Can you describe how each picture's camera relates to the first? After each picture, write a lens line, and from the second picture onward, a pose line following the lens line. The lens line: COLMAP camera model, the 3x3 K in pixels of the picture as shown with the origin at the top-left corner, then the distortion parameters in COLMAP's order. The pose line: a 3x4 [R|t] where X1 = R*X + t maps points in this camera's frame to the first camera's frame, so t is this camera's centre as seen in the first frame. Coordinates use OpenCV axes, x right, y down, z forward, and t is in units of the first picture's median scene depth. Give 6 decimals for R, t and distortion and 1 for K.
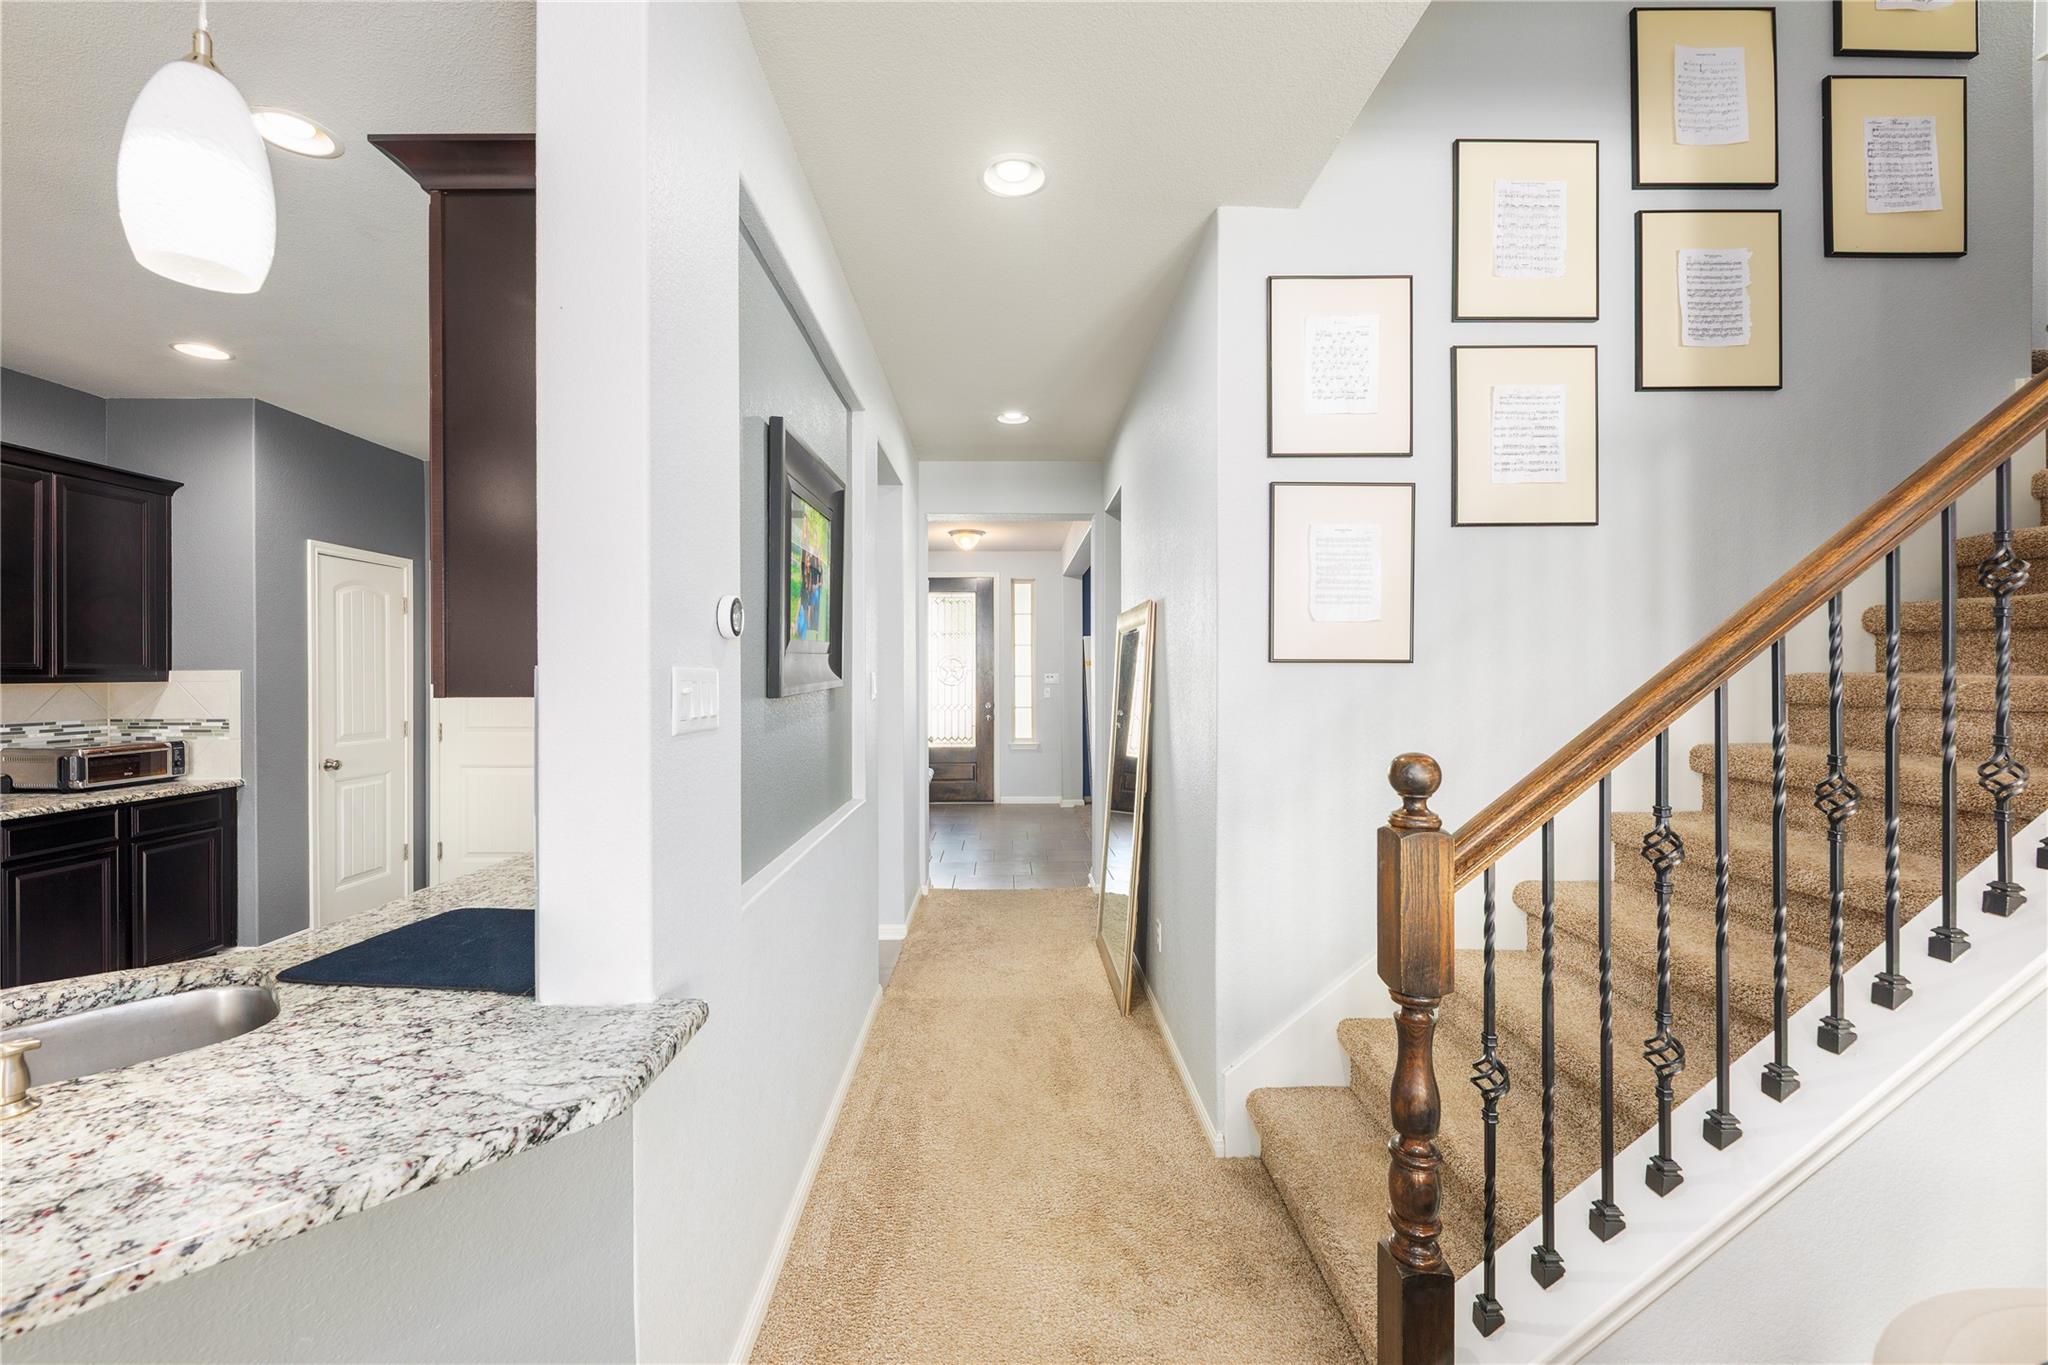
lens RADIAL K [[823.3, 0, 1018.7], [0, 823.3, 675.0], [0, 0, 1]] dist [0.002431, -0.001743]
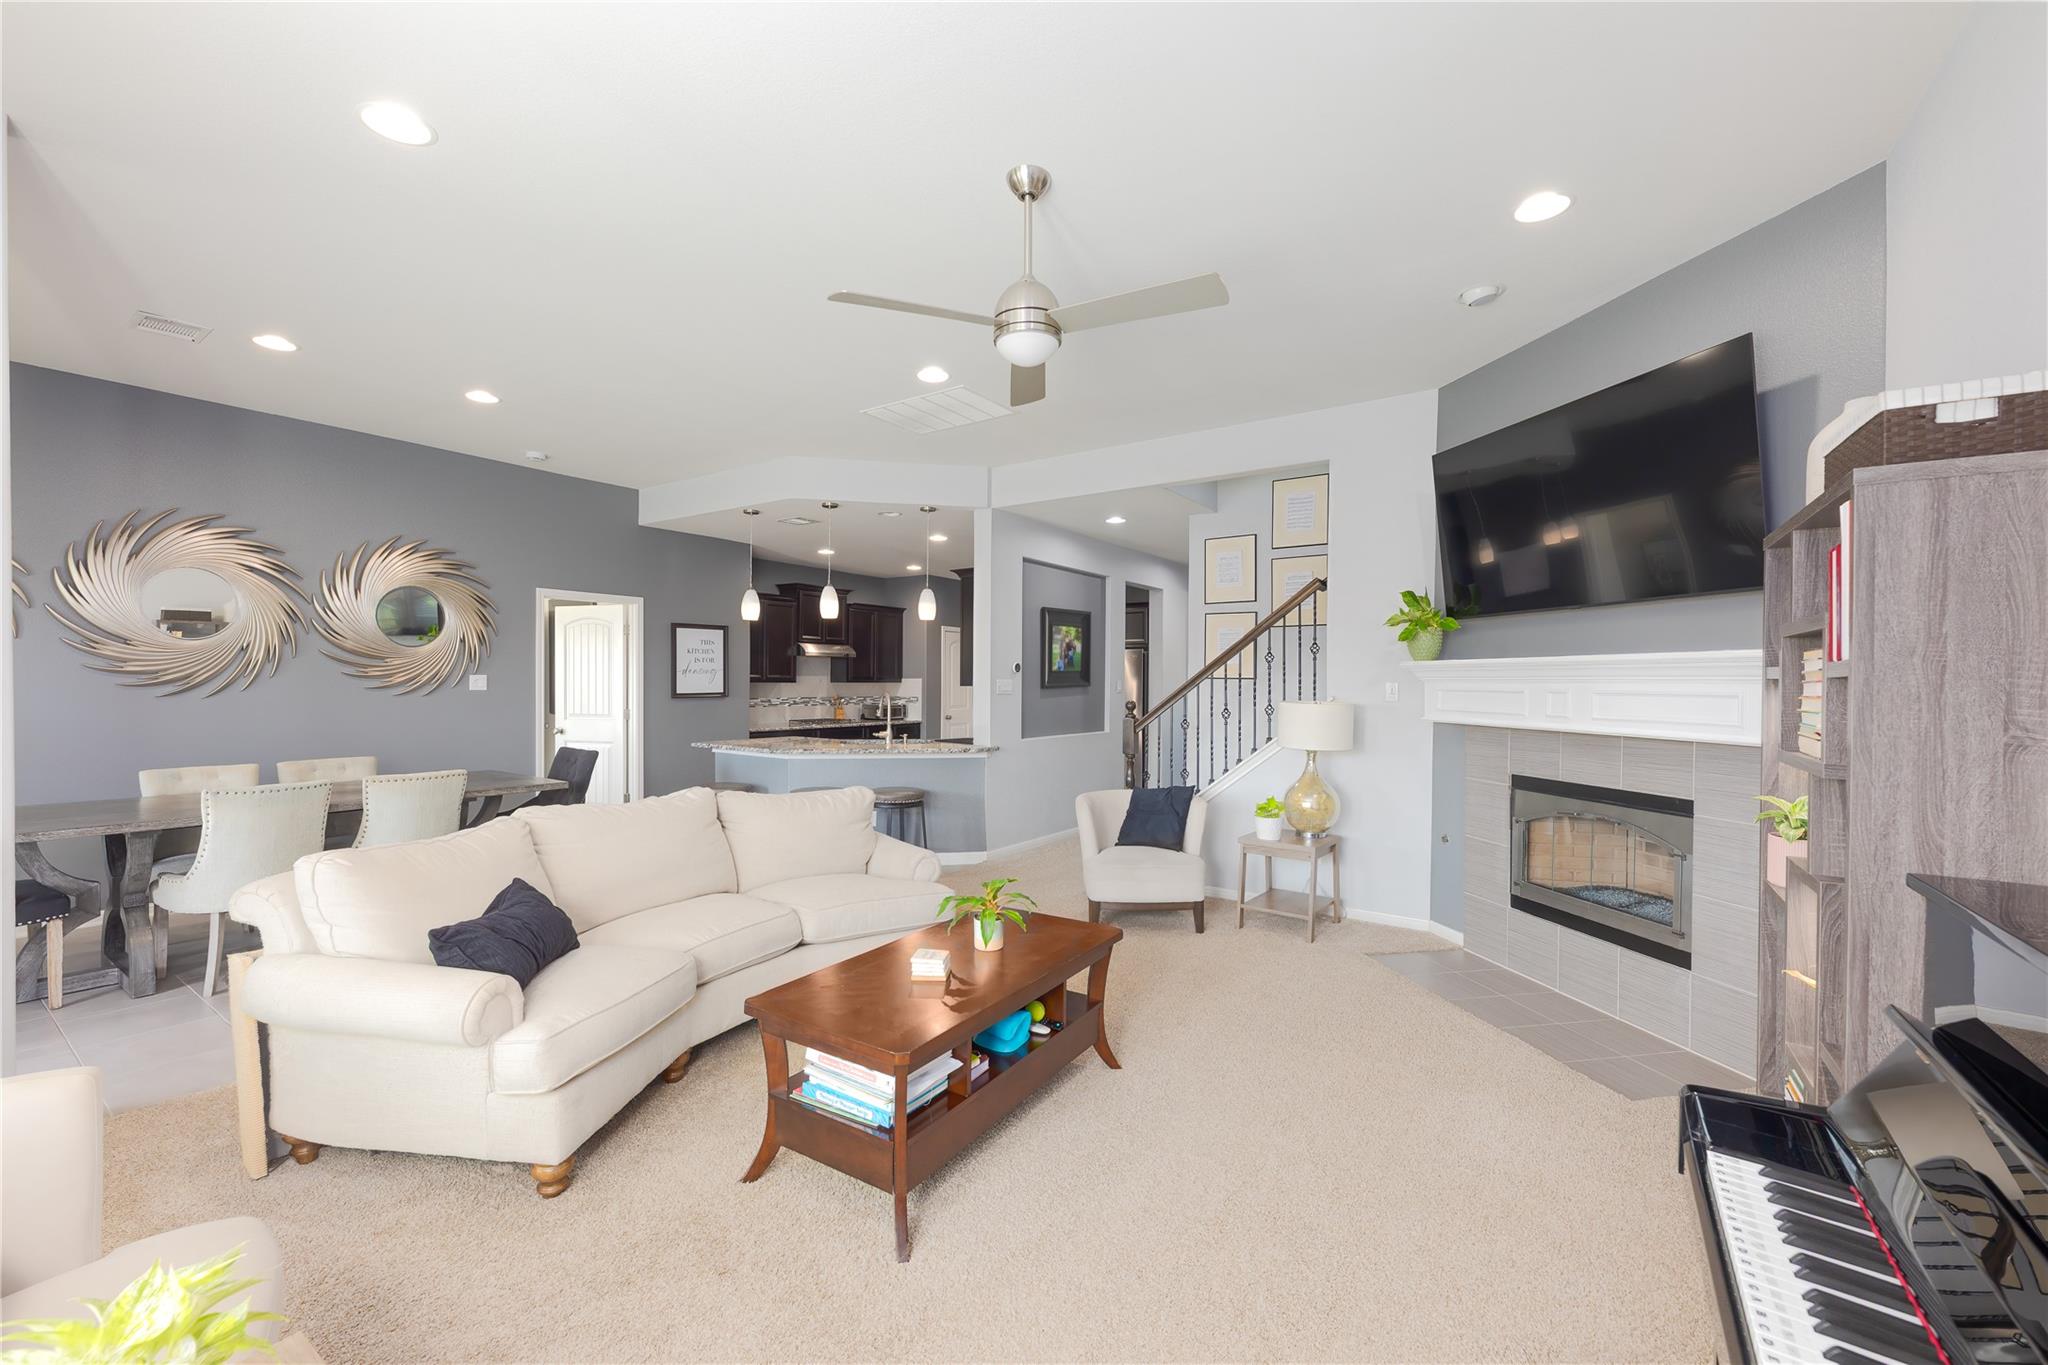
lens RADIAL K [[823.3, 0, 1017.3], [0, 823.3, 686.6], [0, 0, 1]] dist [0.002431, -0.001743]
pose [[0.809497, 0.008663, -0.587061, 0.856711], [-0.005413, 0.999959, 0.007292, -0.000826], [0.587100, -0.002725, 0.809510, -0.960791]]
